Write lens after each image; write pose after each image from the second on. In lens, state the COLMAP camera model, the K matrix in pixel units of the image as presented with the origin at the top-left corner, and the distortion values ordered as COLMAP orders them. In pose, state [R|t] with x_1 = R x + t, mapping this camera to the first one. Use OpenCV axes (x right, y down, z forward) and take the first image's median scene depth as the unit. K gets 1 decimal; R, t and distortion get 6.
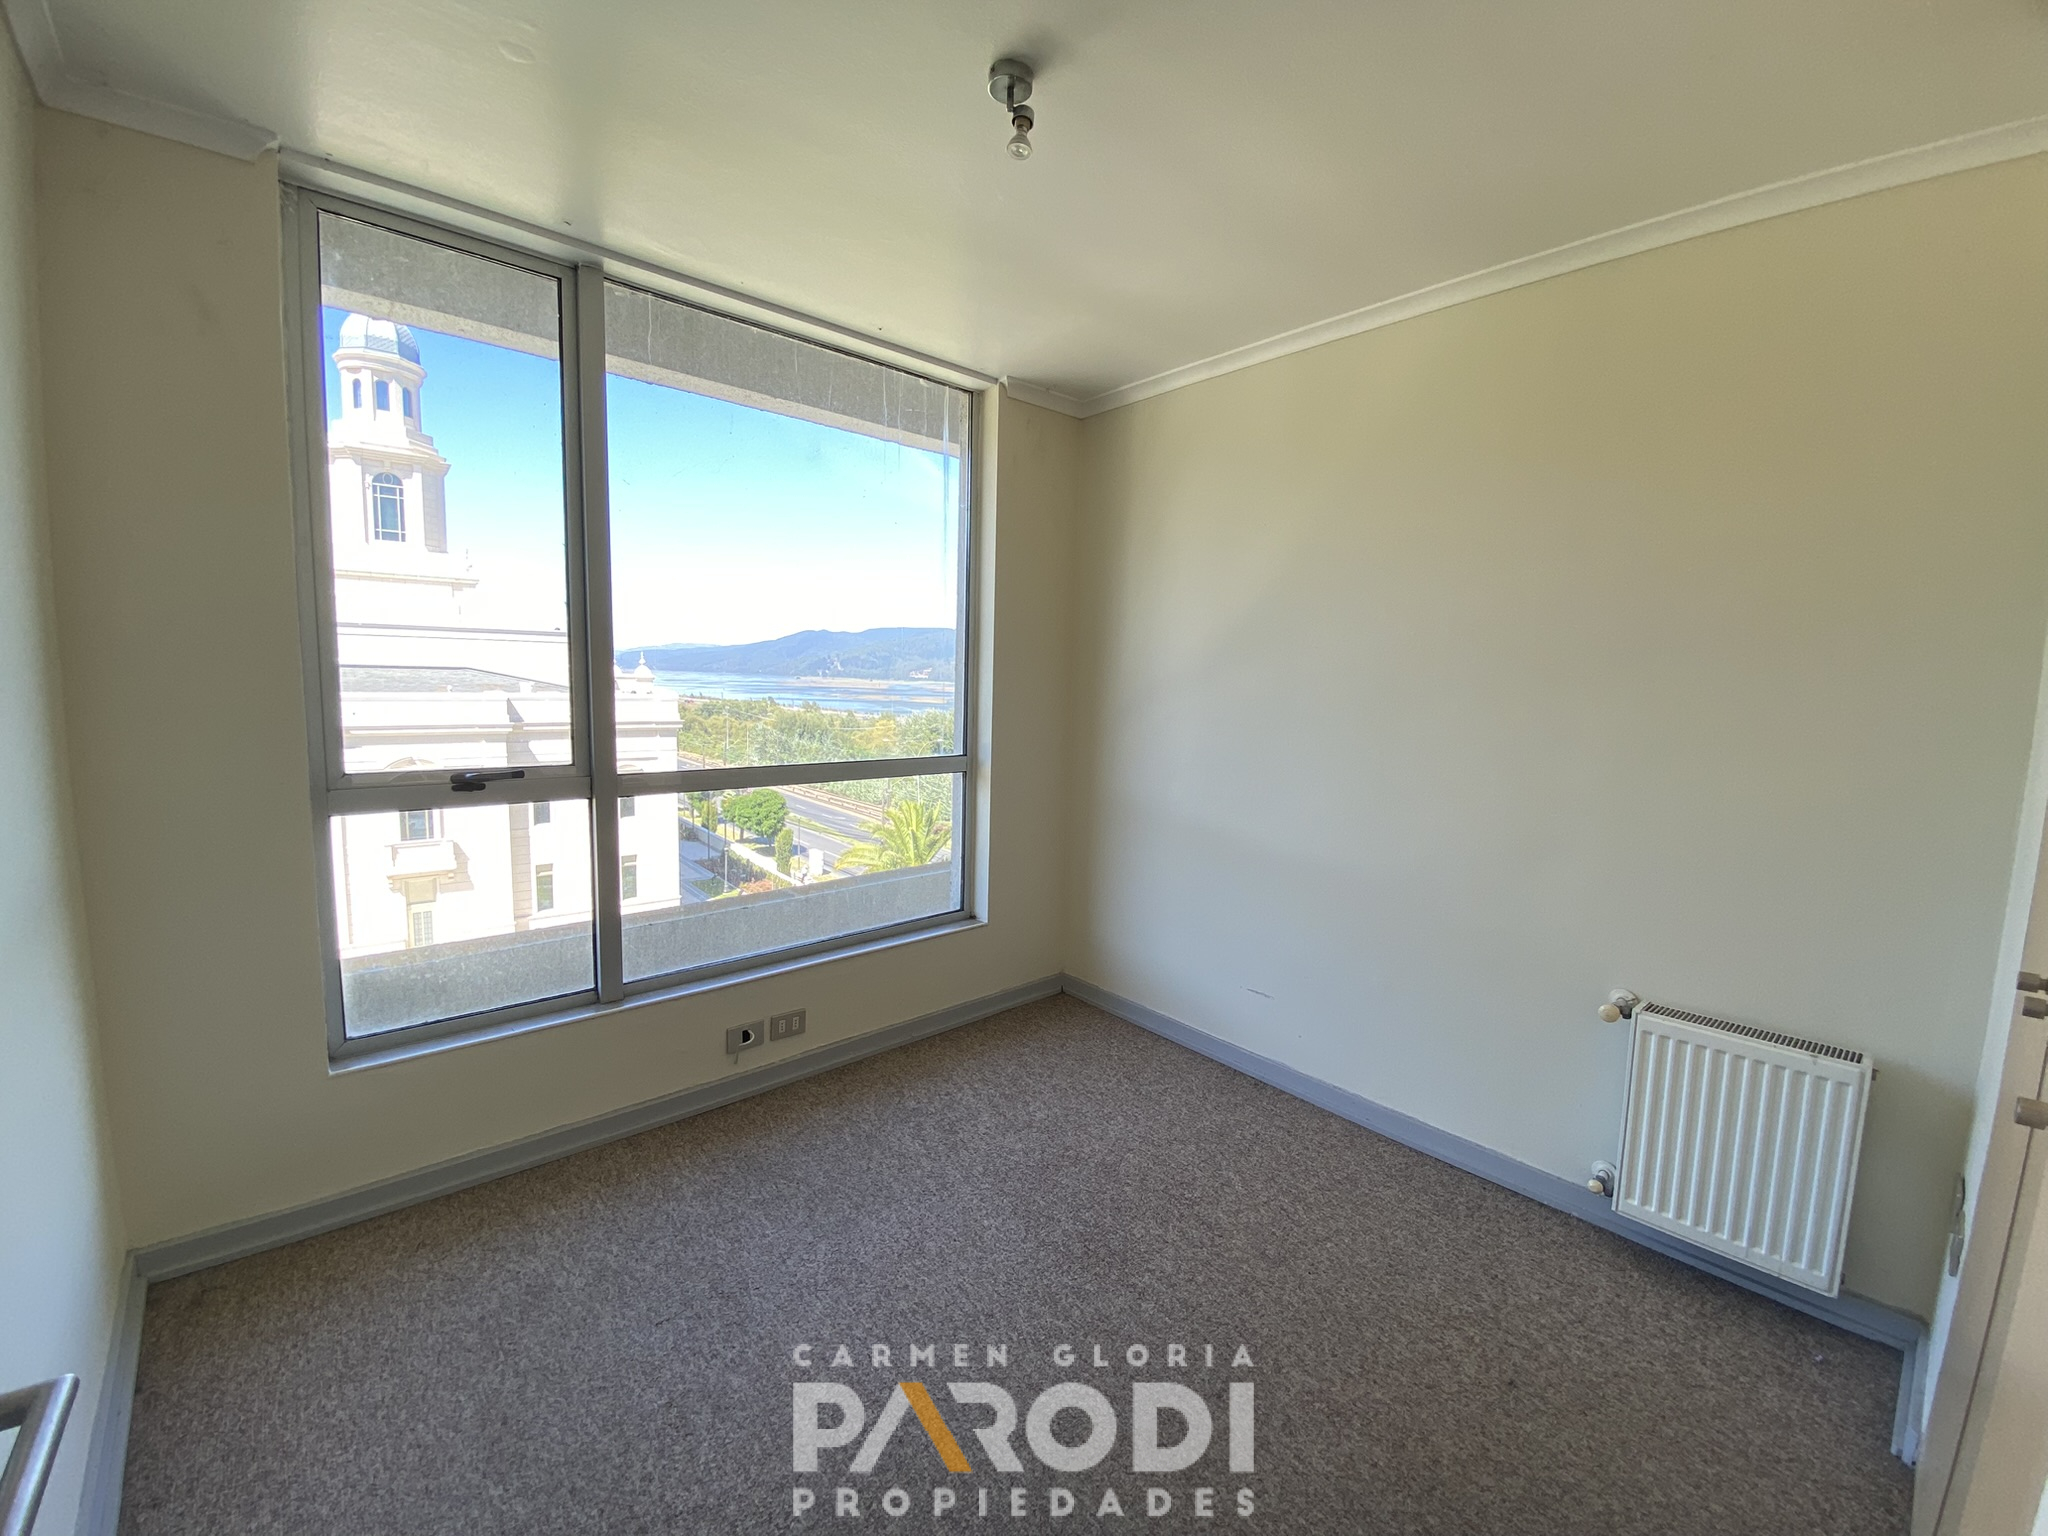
lens RADIAL K [[843.6, 0, 1025.7], [0, 843.6, 760.7], [0, 0, 1]] dist [0.038648, -0.026252]
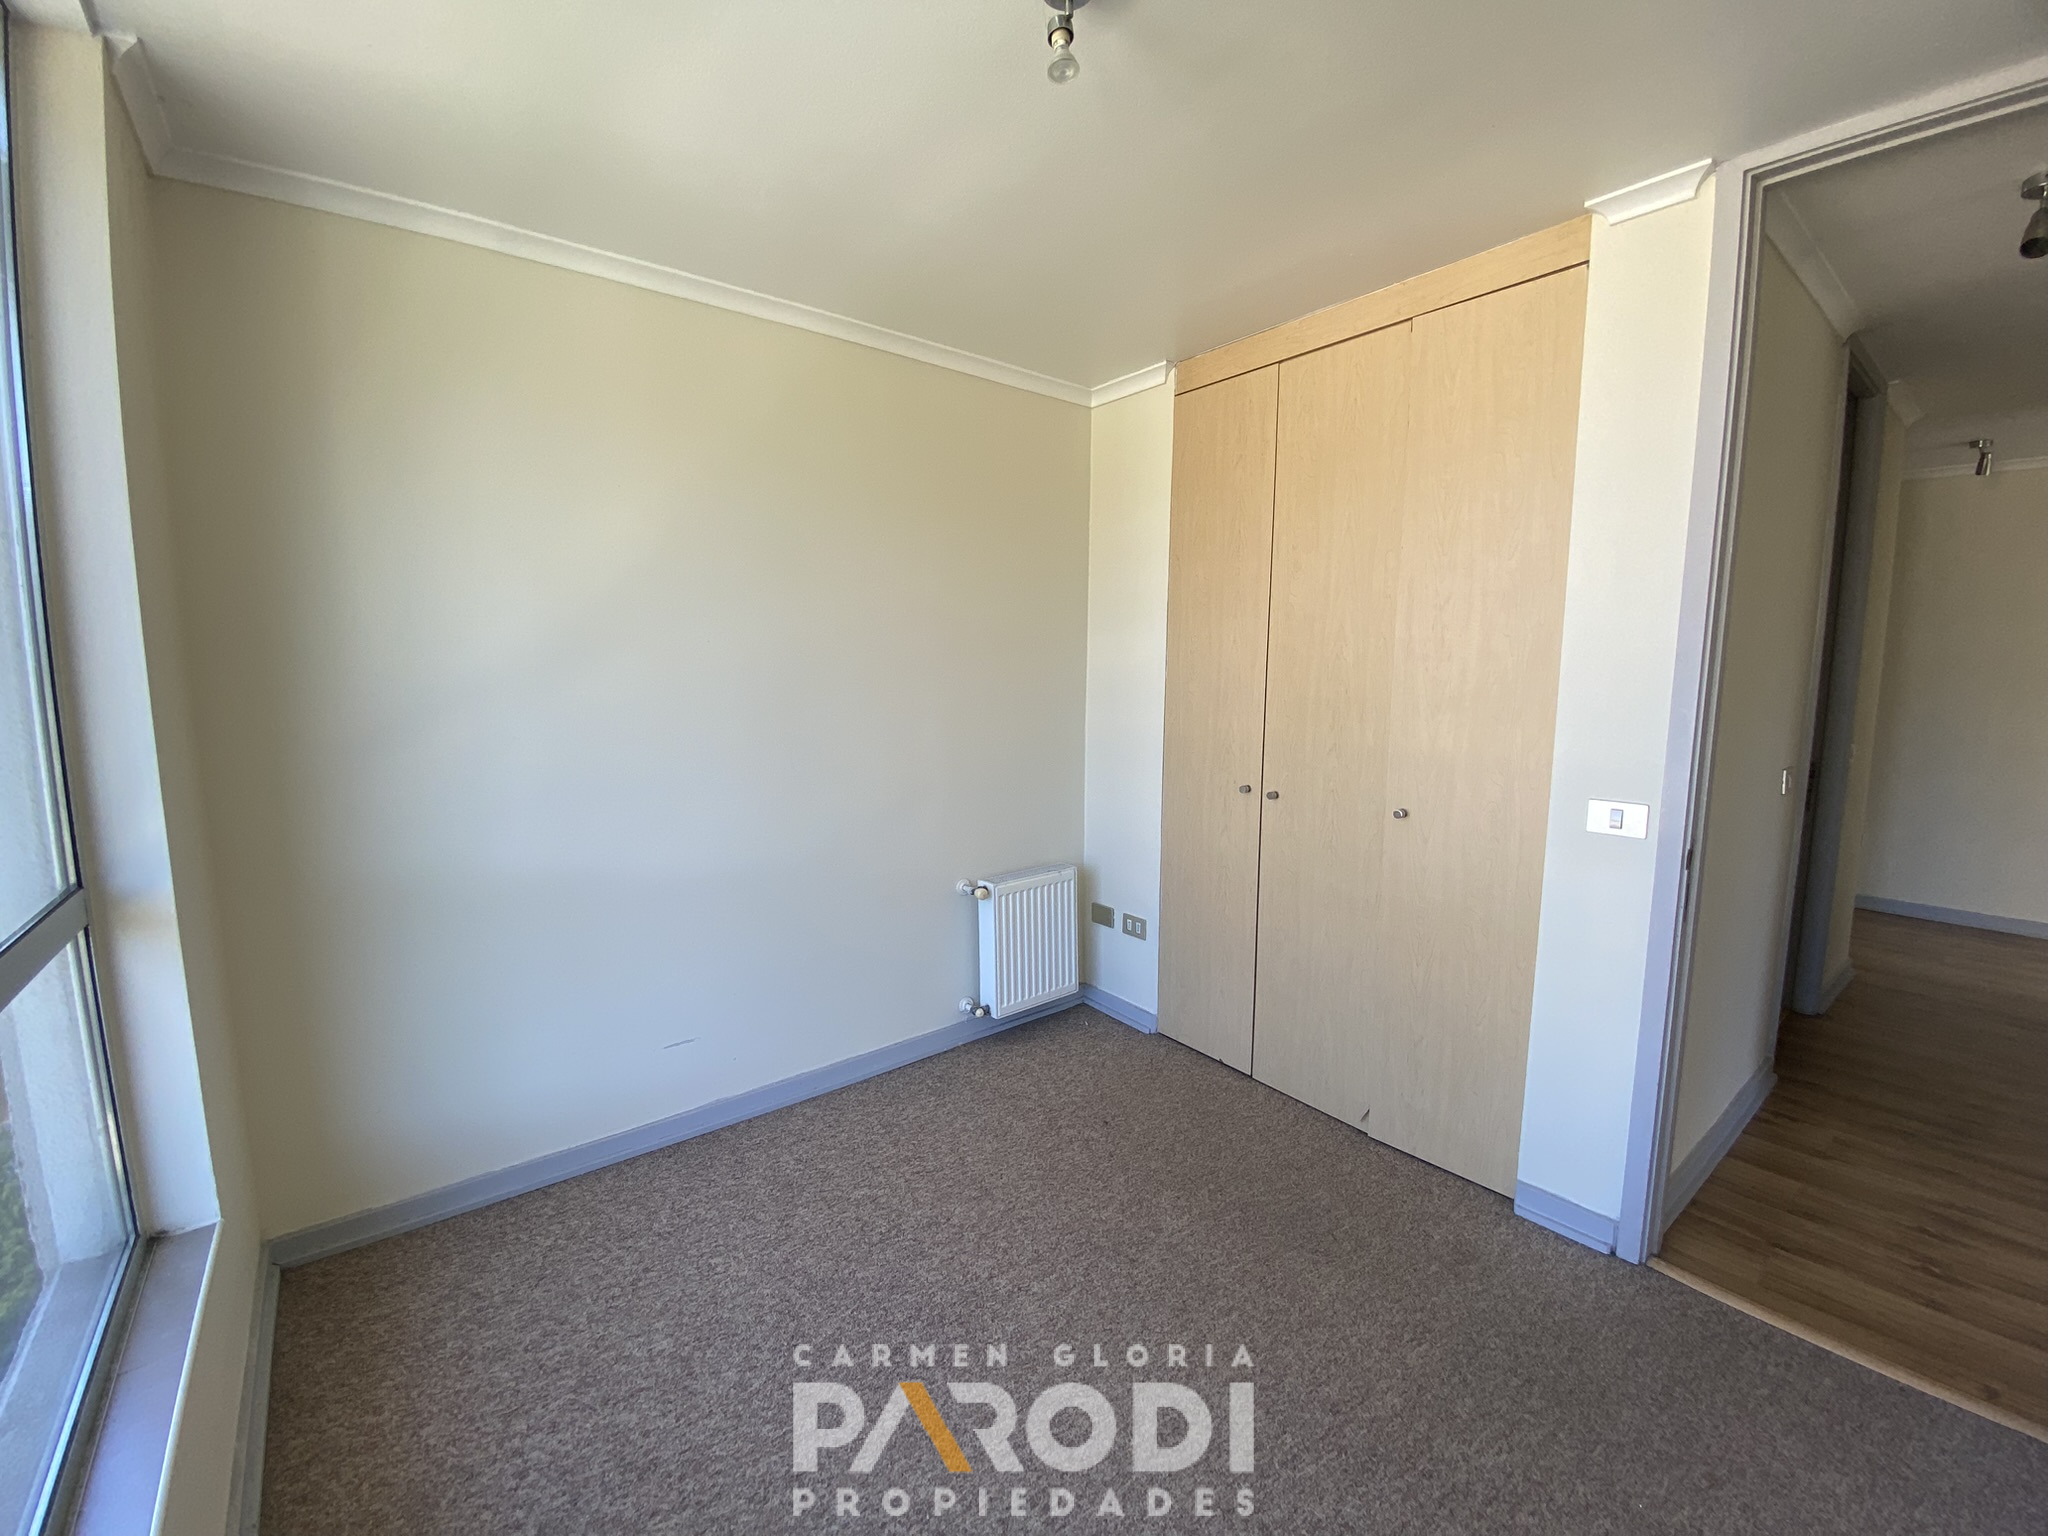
lens RADIAL K [[843.6, 0, 1025.7], [0, 843.6, 760.7], [0, 0, 1]] dist [0.038648, -0.026252]
pose [[0.058382, -0.150735, 0.986849, -0.557300], [0.099361, 0.984504, 0.144498, -0.107393], [-0.993337, 0.089618, 0.072455, 0.610114]]
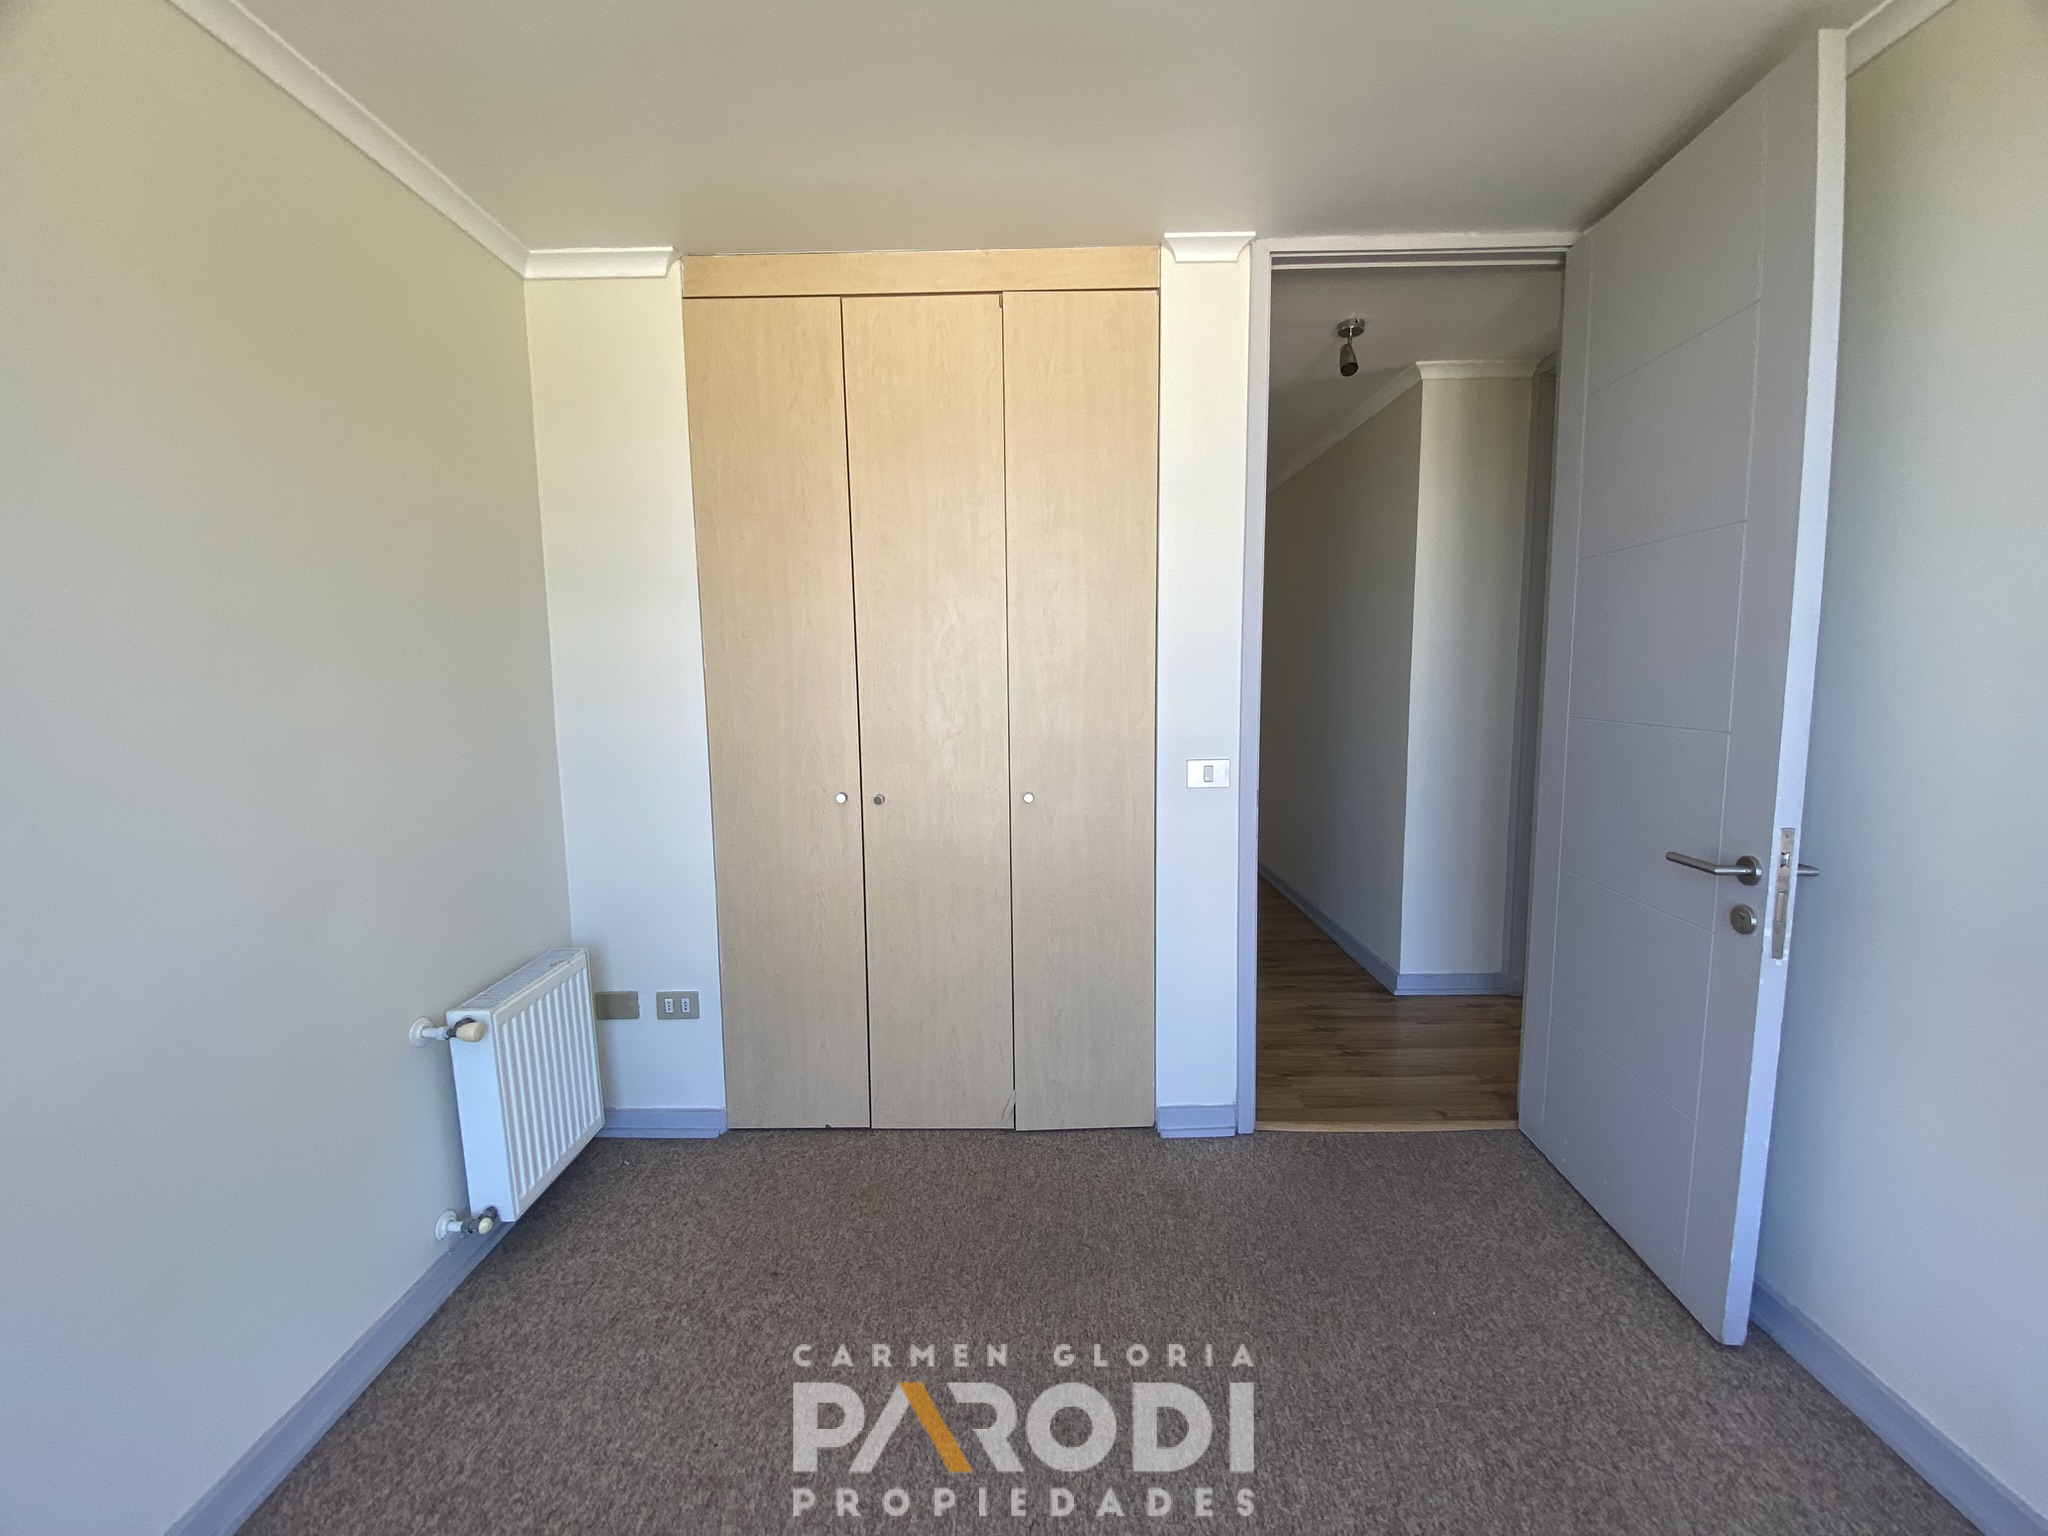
lens RADIAL K [[843.6, 0, 1025.7], [0, 843.6, 760.7], [0, 0, 1]] dist [0.038648, -0.026252]
pose [[-0.737300, -0.098877, 0.668290, -0.240736], [0.056994, 0.976600, 0.207373, -0.105465], [-0.673157, 0.190985, -0.714412, 0.916989]]
